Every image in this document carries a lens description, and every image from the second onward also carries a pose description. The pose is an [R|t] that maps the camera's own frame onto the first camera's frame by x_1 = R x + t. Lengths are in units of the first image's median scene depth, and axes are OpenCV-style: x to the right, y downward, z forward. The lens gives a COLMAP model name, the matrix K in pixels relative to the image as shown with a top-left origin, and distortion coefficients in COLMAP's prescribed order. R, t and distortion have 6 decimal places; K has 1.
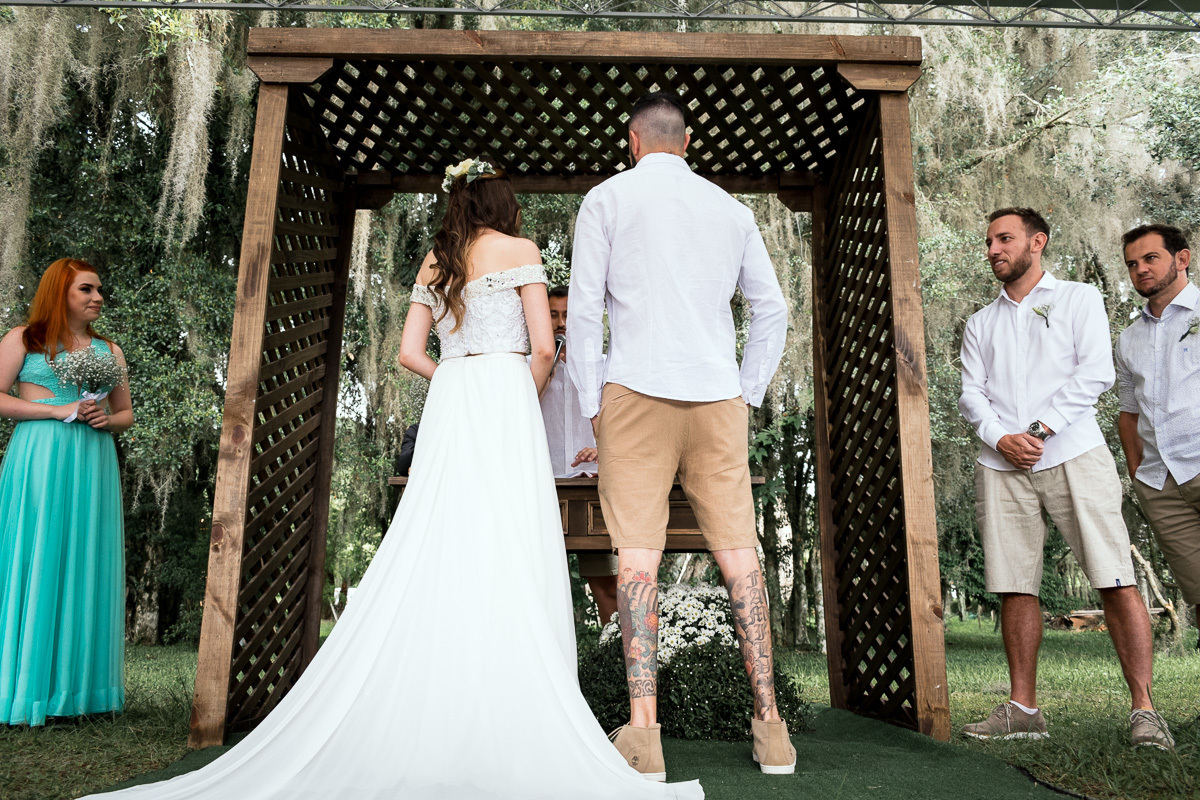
lens RADIAL K [[986.8, 0, 607.0], [0, 986.8, 408.6], [0, 0, 1]] dist [0.086858, 0.000792]
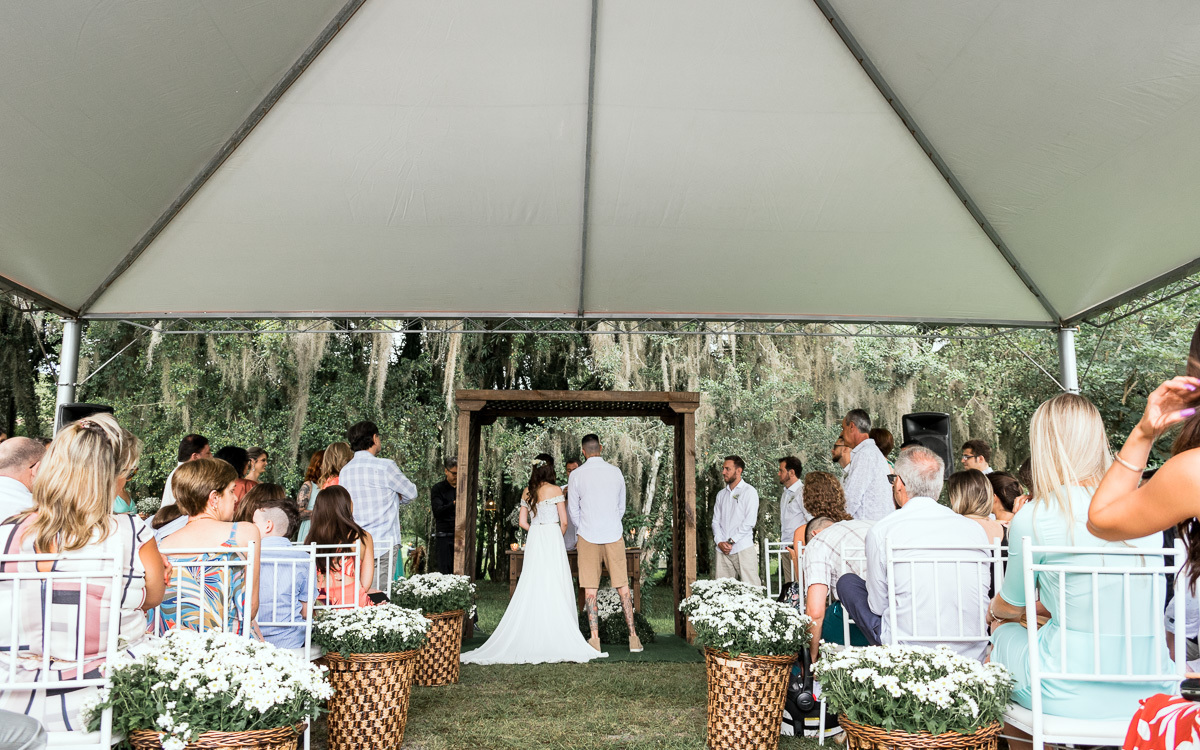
lens RADIAL K [[1214.9, 0, 599.3], [0, 1214.9, 371.7], [0, 0, 1]] dist [0.016140, 0.000522]
pose [[0.999791, 0.007943, -0.018834, 0.107475], [-0.006845, 0.998310, 0.057702, -0.658192], [0.019261, -0.057561, 0.998156, -2.459904]]
